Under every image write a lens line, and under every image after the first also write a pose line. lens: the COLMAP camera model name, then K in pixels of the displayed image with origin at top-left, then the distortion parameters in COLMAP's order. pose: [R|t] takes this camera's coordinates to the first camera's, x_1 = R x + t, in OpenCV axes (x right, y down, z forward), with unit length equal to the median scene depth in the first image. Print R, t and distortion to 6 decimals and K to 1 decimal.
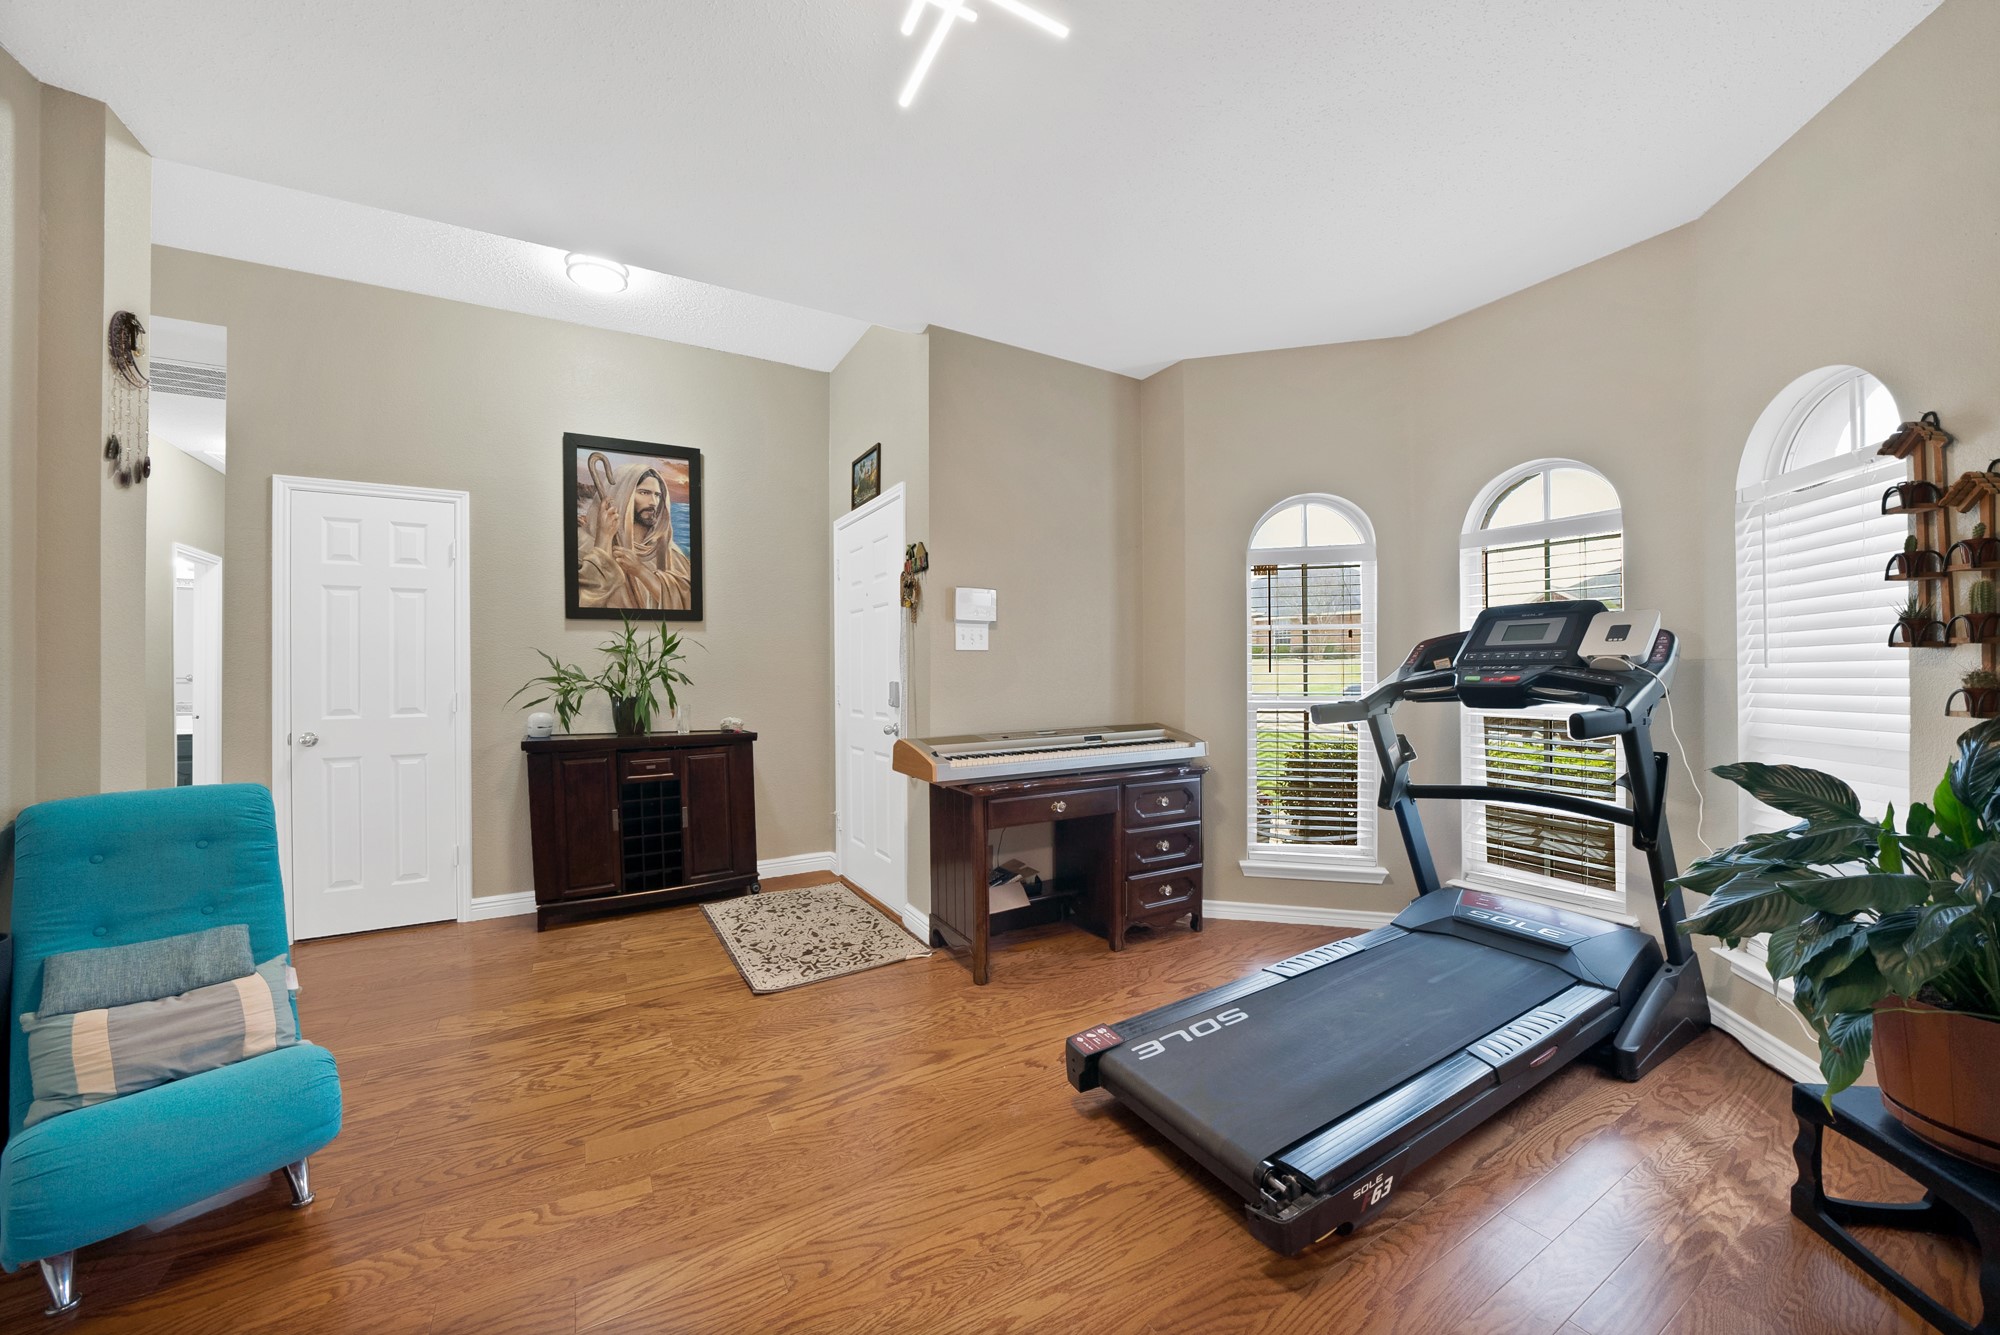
lens RADIAL K [[725.8, 0, 1004.4], [0, 725.8, 675.1], [0, 0, 1]] dist [-0.024784, 0.000179]
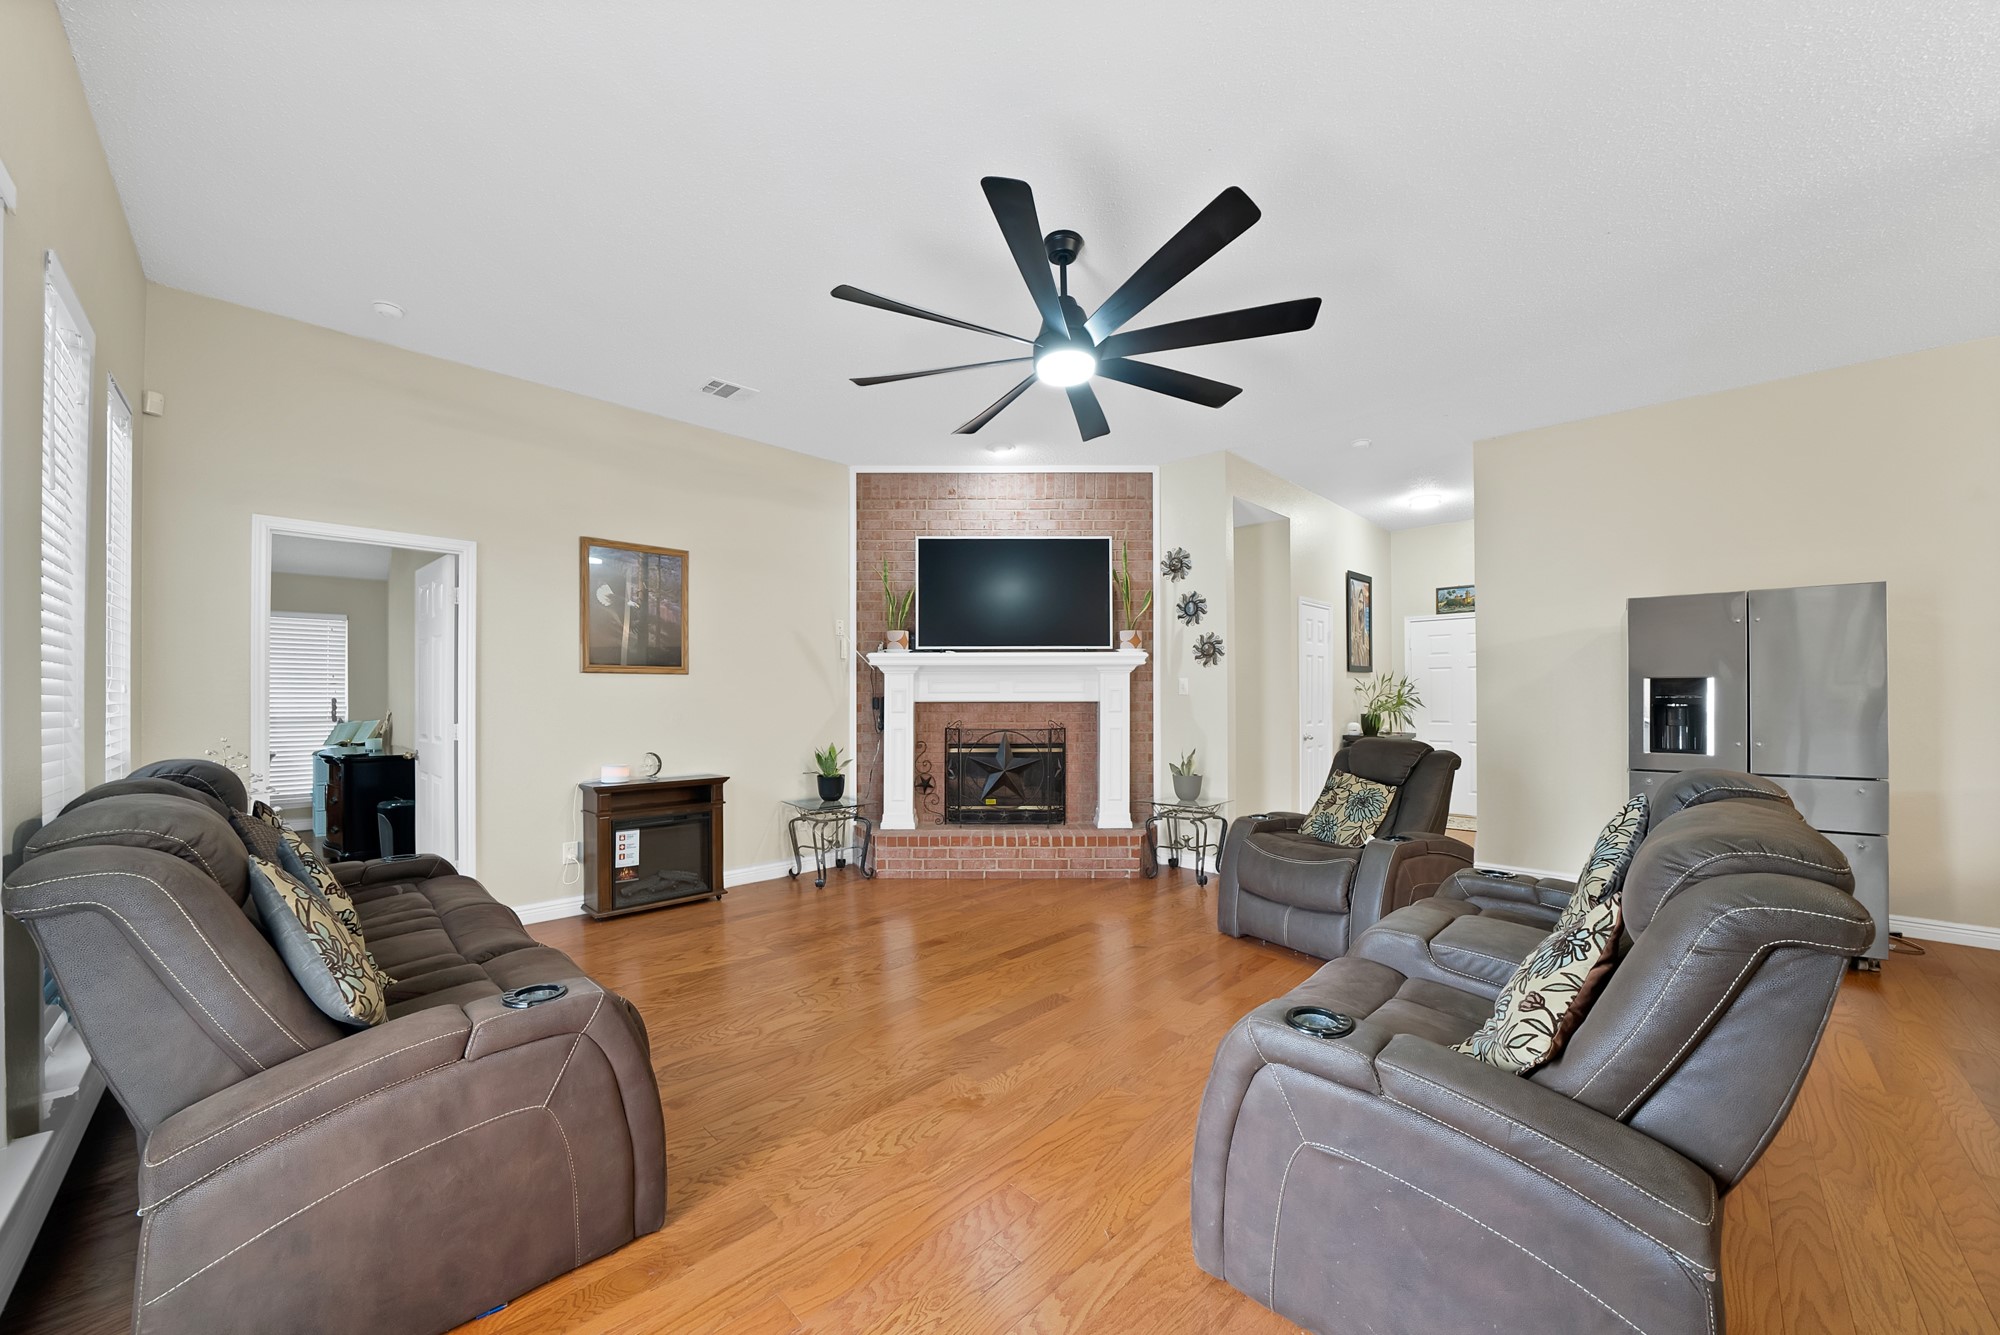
lens RADIAL K [[730.1, 0, 999.8], [0, 730.1, 698.4], [0, 0, 1]] dist [-0.024323, 0.000036]
pose [[0.966657, 0.005075, 0.256026, -1.950565], [-0.004276, 0.999984, -0.003678, 0.000048], [-0.256041, 0.002461, 0.966663, -0.562248]]
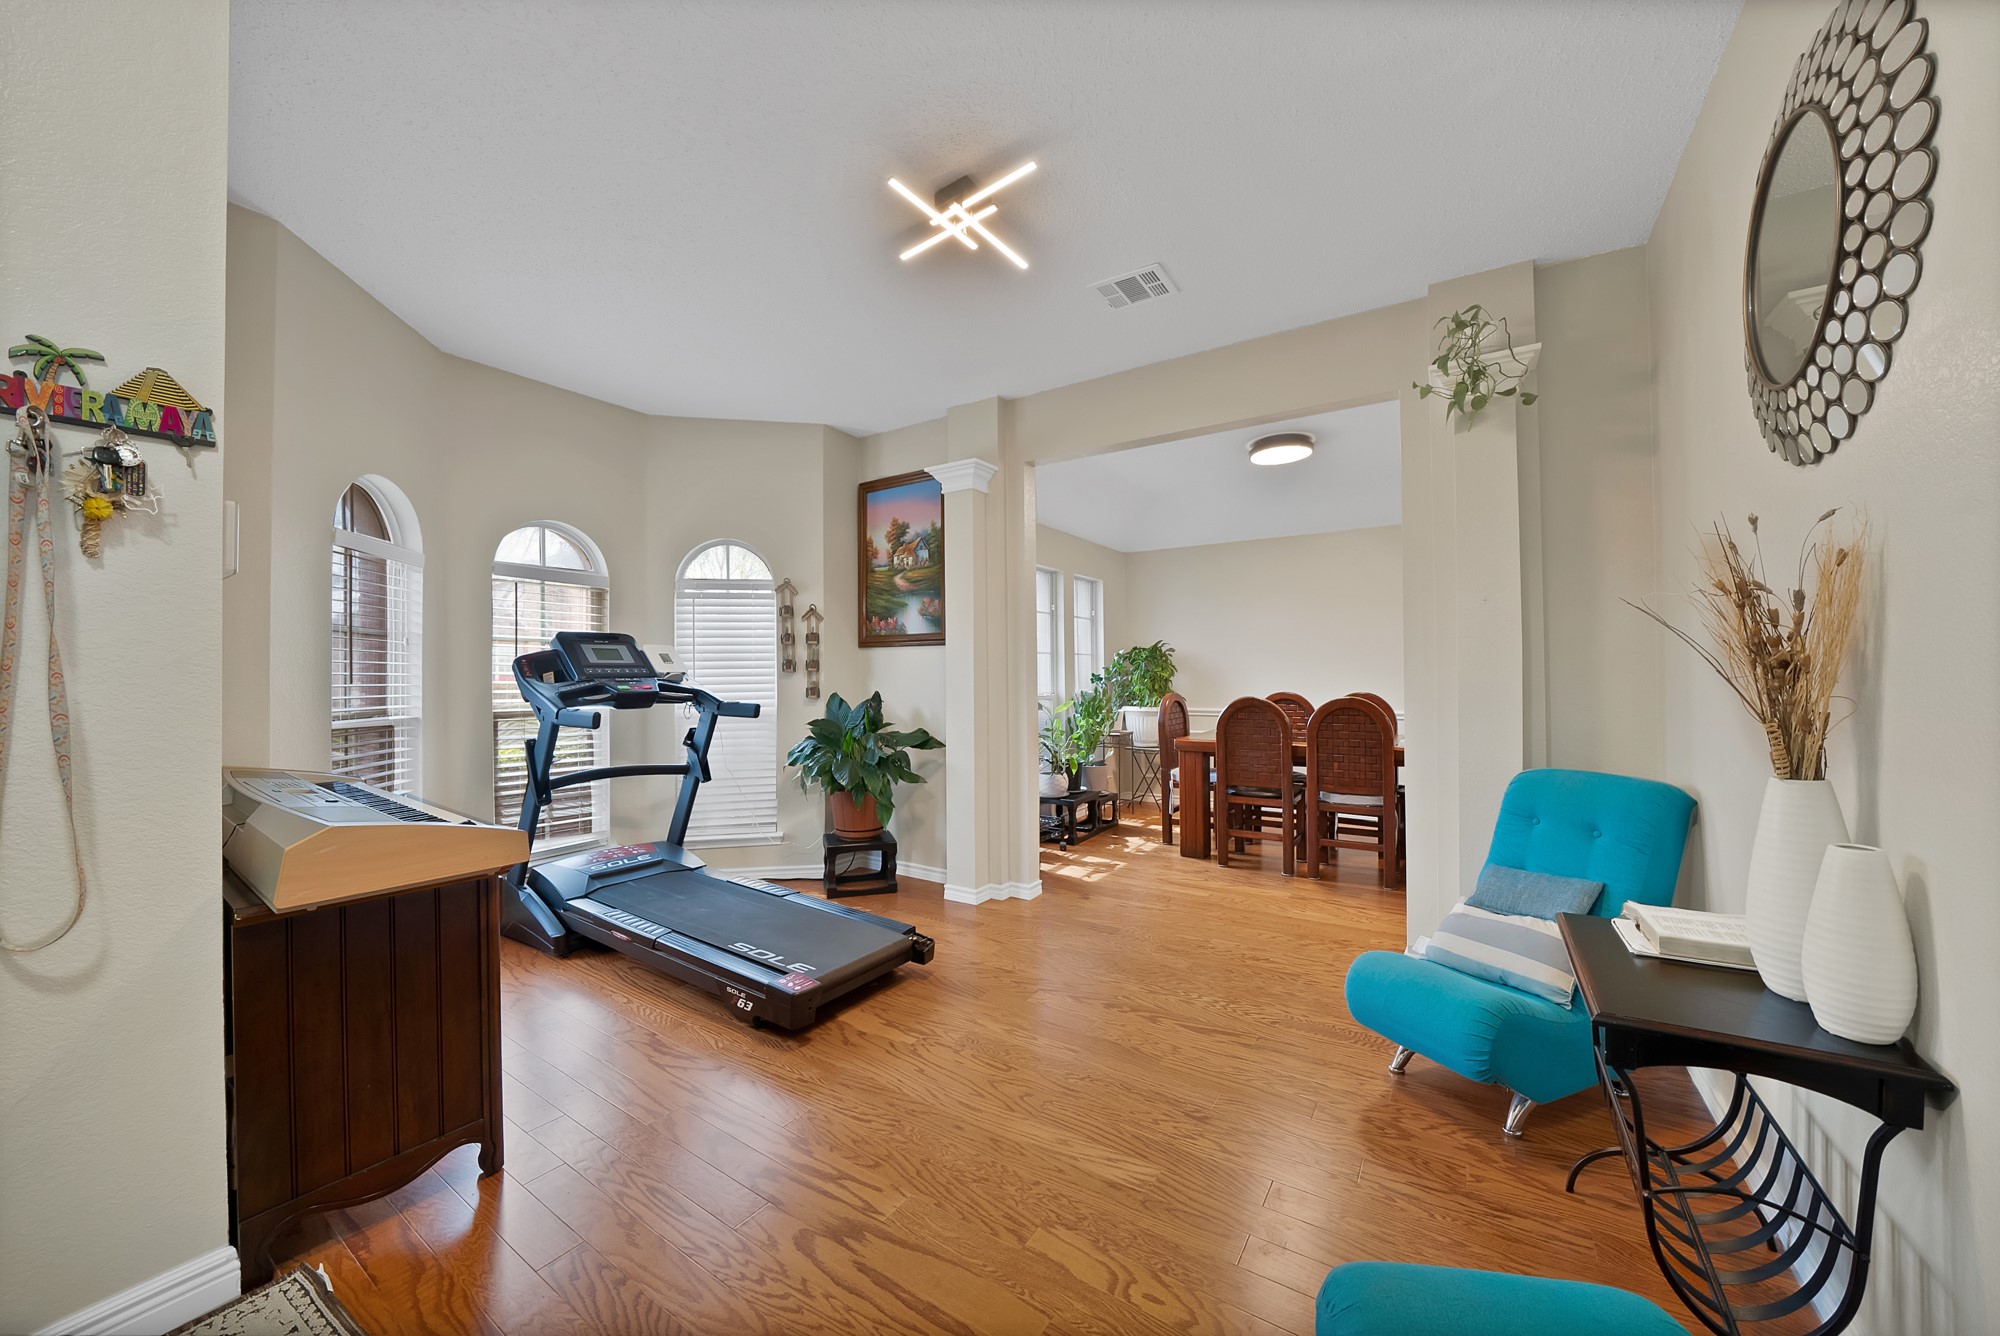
lens RADIAL K [[710.6, 0, 993.1], [0, 710.6, 668.3], [0, 0, 1]] dist [-0.023998, 0.000067]
pose [[-0.432488, 0.019752, 0.901423, -0.577082], [0.016292, 0.999768, -0.014091, -0.001433], [-0.901492, 0.008592, -0.432709, 0.634418]]
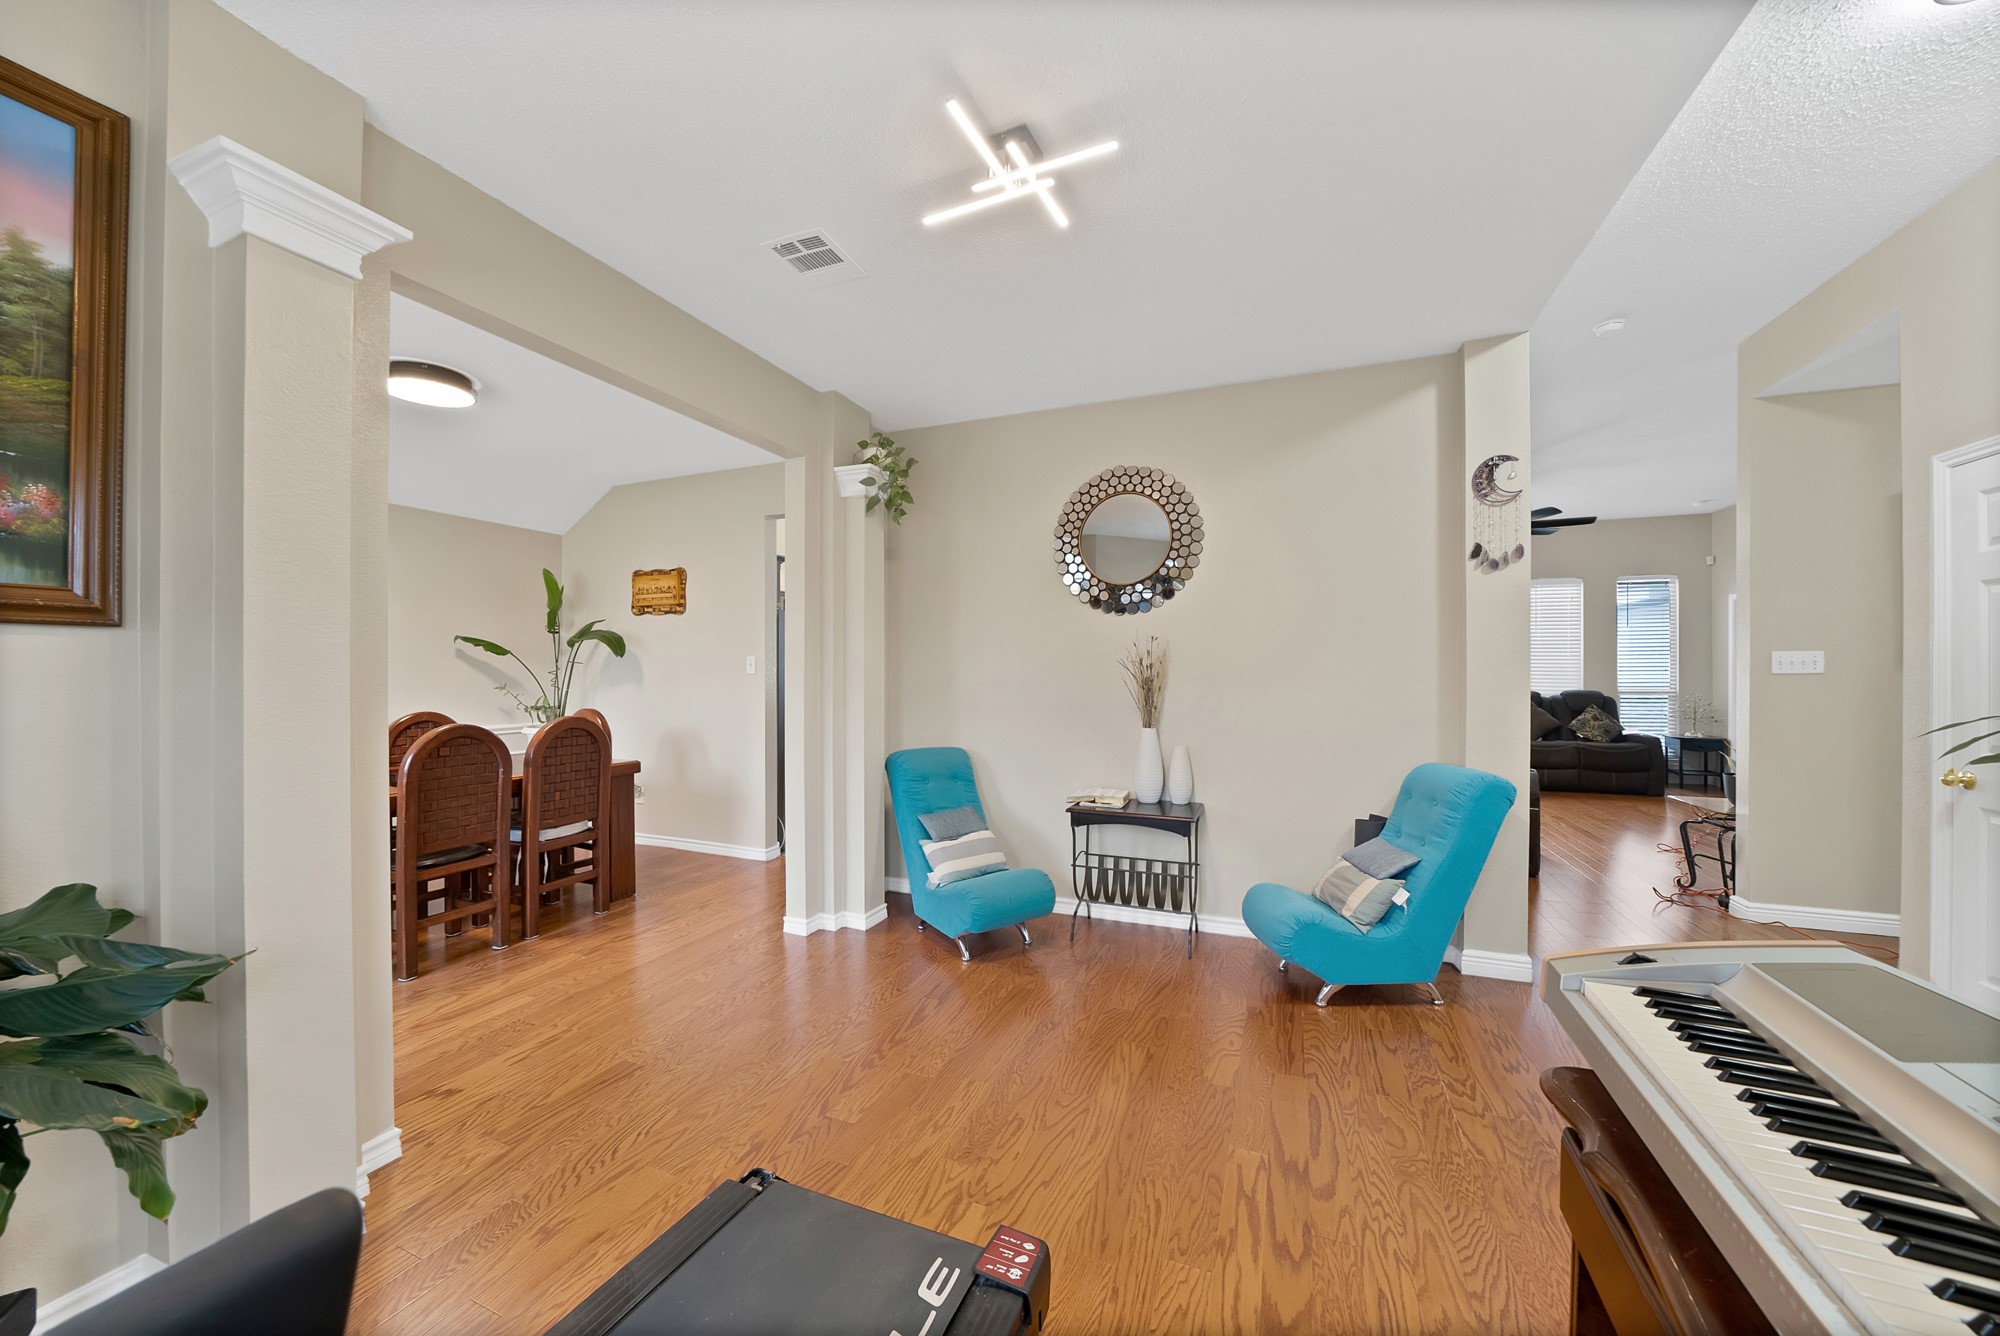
lens RADIAL K [[710.6, 0, 993.1], [0, 710.6, 668.3], [0, 0, 1]] dist [-0.023998, 0.000067]
pose [[-0.801778, 0.005327, -0.597598, 0.282876], [0.002136, 0.999979, 0.006047, -0.034544], [0.597618, 0.003572, -0.801773, 0.800053]]
